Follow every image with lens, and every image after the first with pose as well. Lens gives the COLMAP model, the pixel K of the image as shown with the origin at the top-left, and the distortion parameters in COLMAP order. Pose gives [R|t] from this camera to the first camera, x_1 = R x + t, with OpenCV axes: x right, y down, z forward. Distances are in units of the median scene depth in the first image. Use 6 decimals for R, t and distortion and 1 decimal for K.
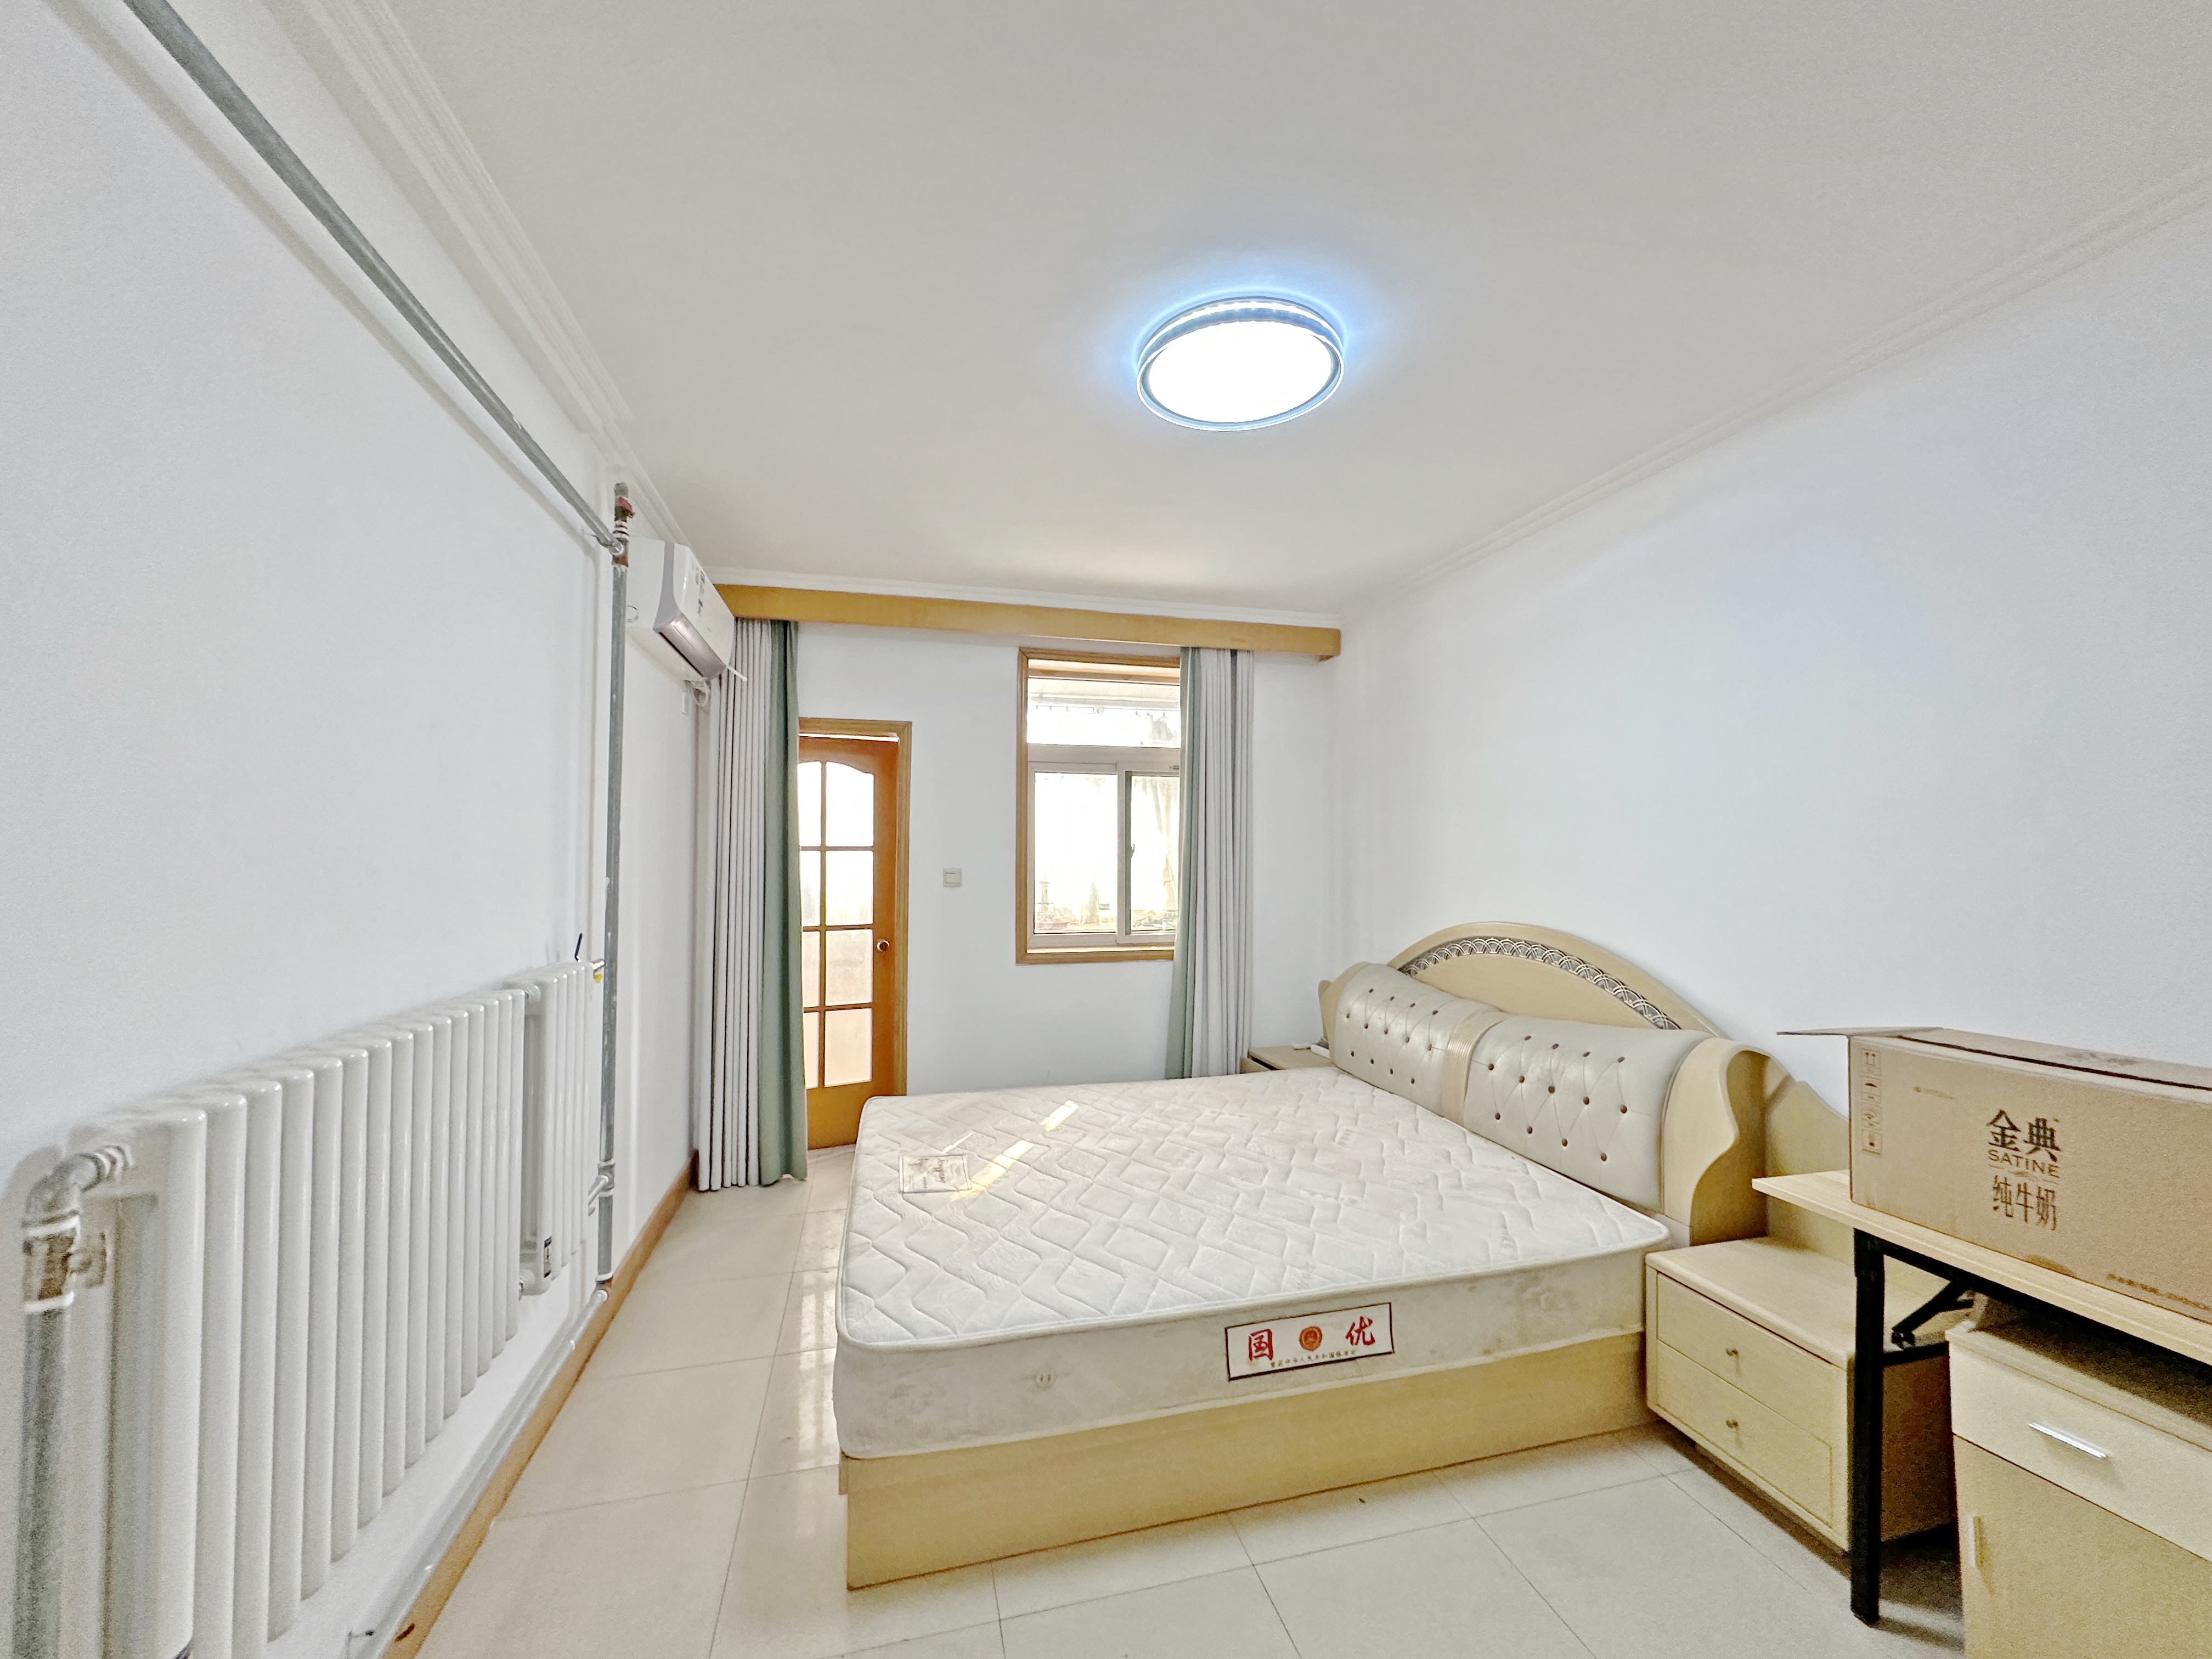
lens RADIAL K [[873.2, 0, 1106.0], [0, 873.2, 829.5], [0, 0, 1]] dist [-0.000163, -0.000067]
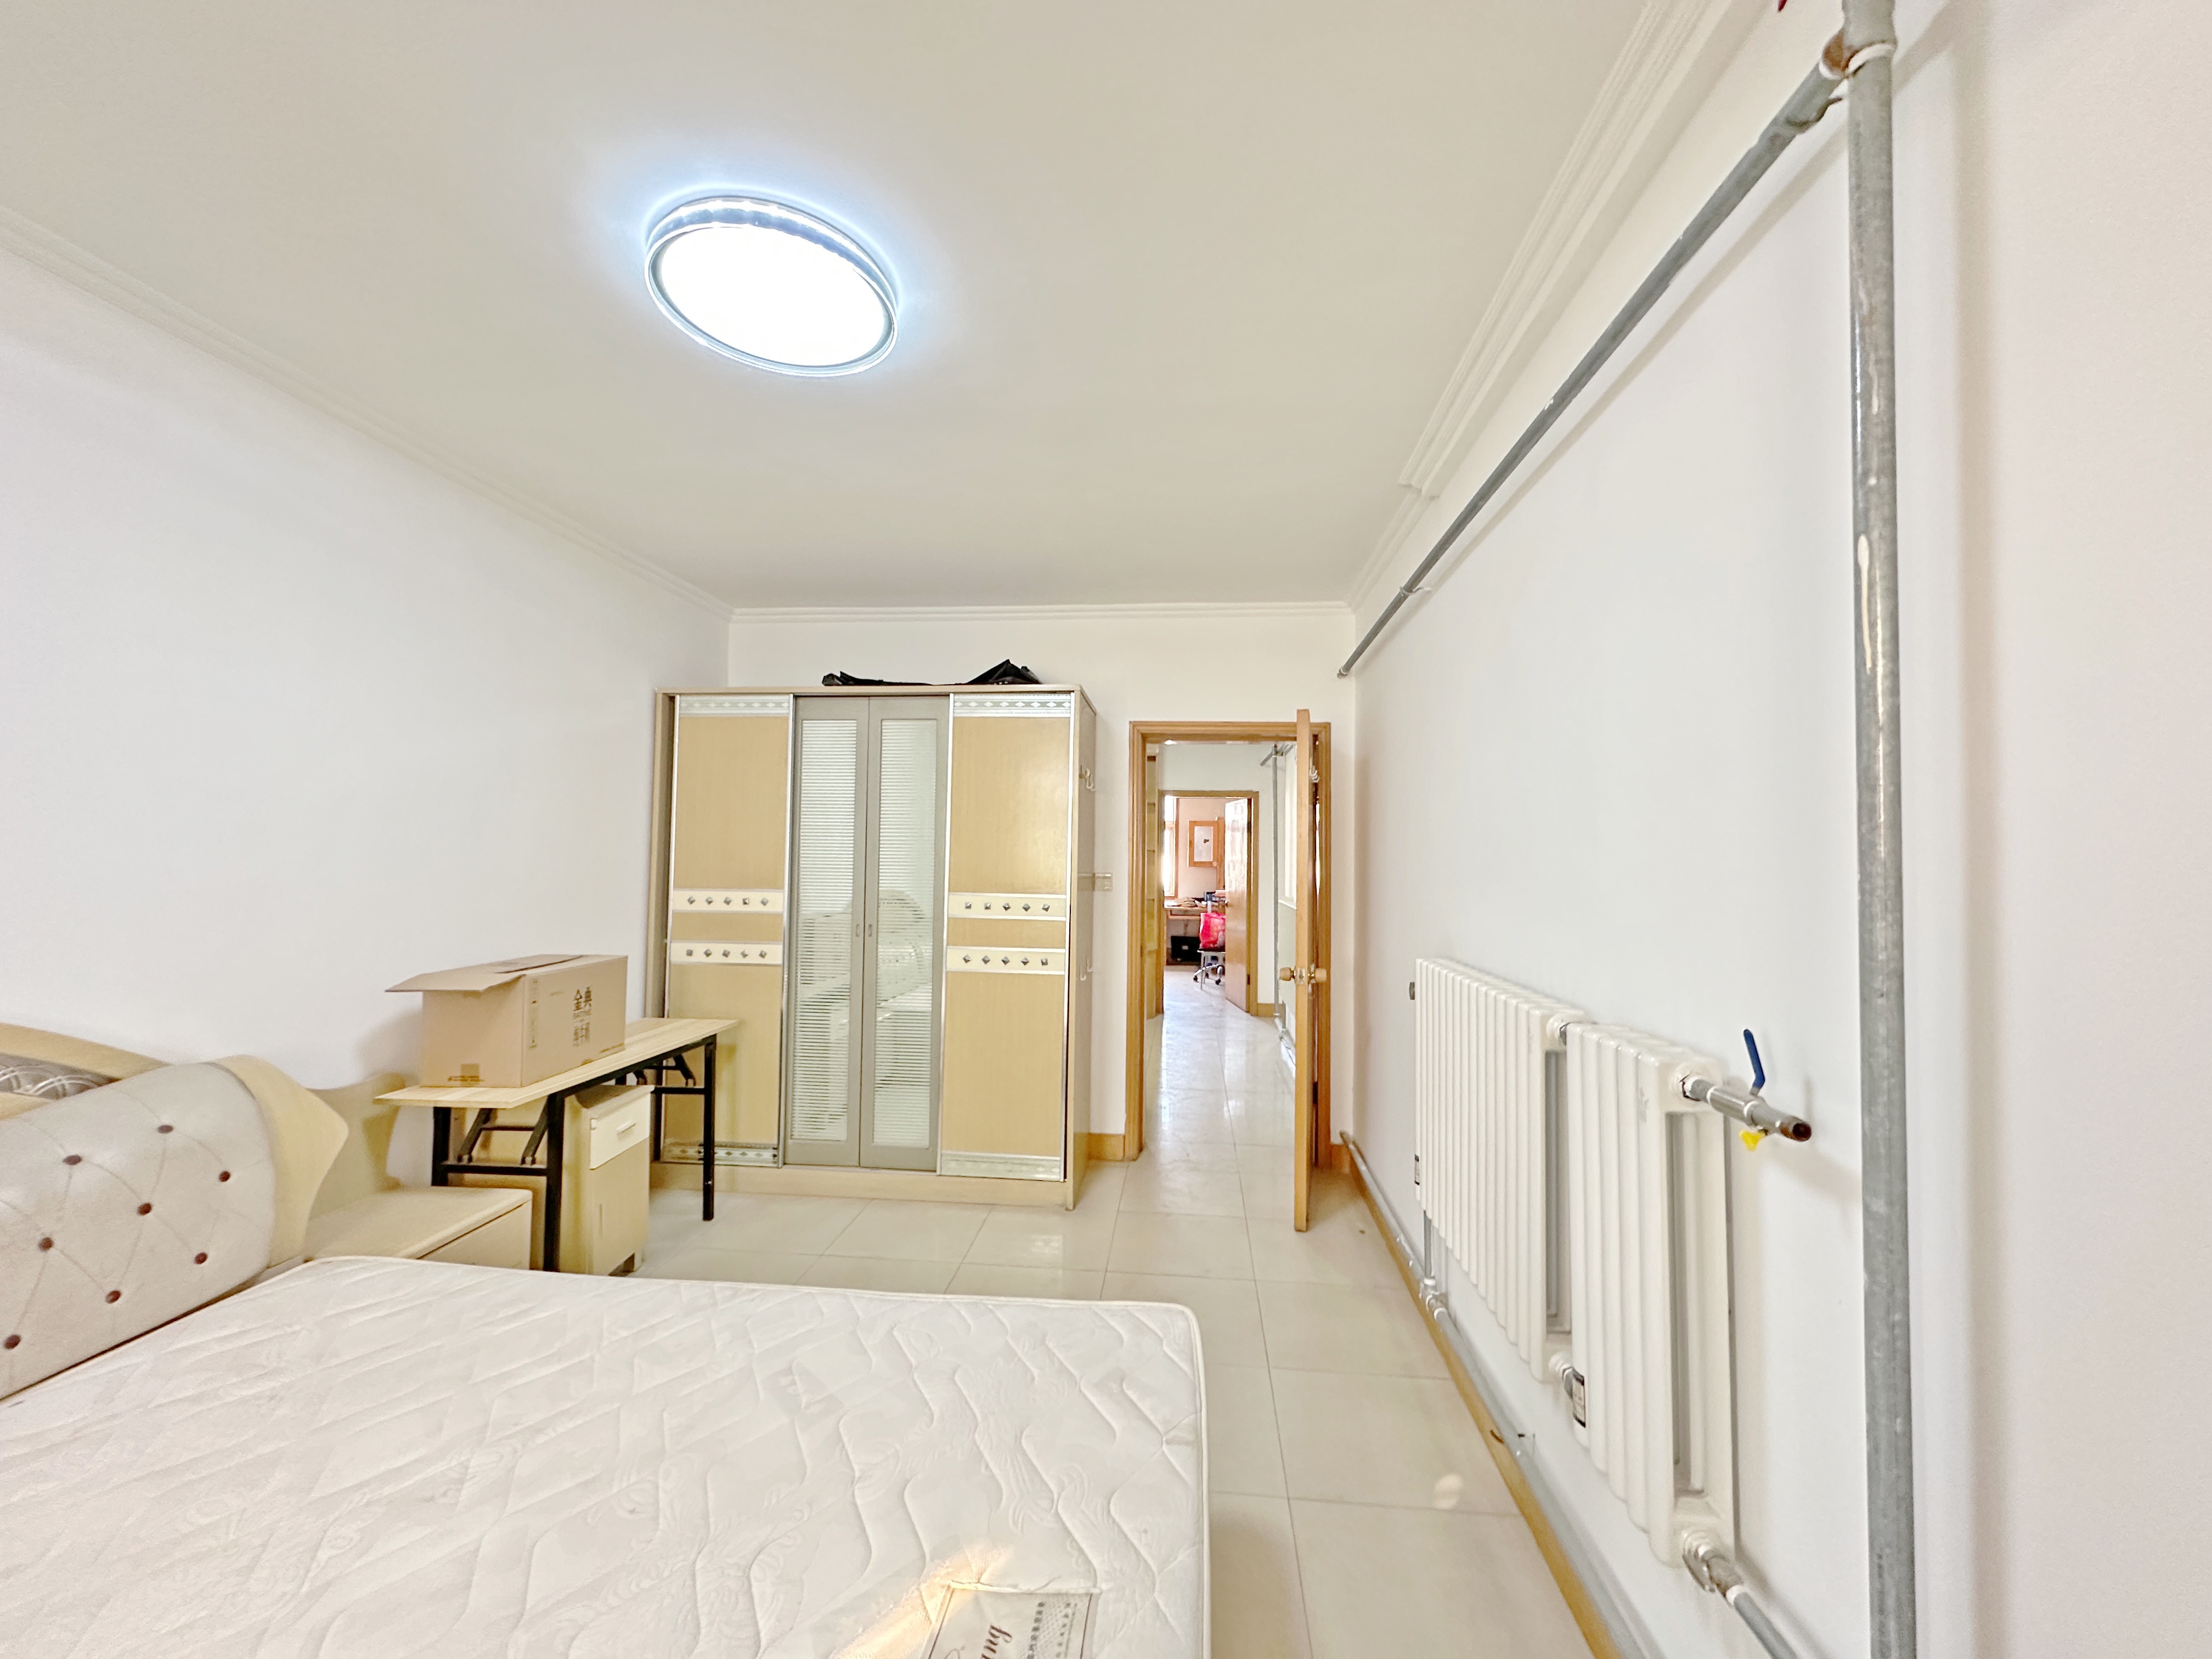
lens RADIAL K [[873.2, 0, 1106.0], [0, 873.2, 829.5], [0, 0, 1]] dist [-0.000163, -0.000067]
pose [[-0.939305, -0.003218, 0.343069, -0.639480], [-0.024705, 0.997995, -0.058280, 0.065347], [-0.342193, -0.063219, -0.937500, 2.351999]]
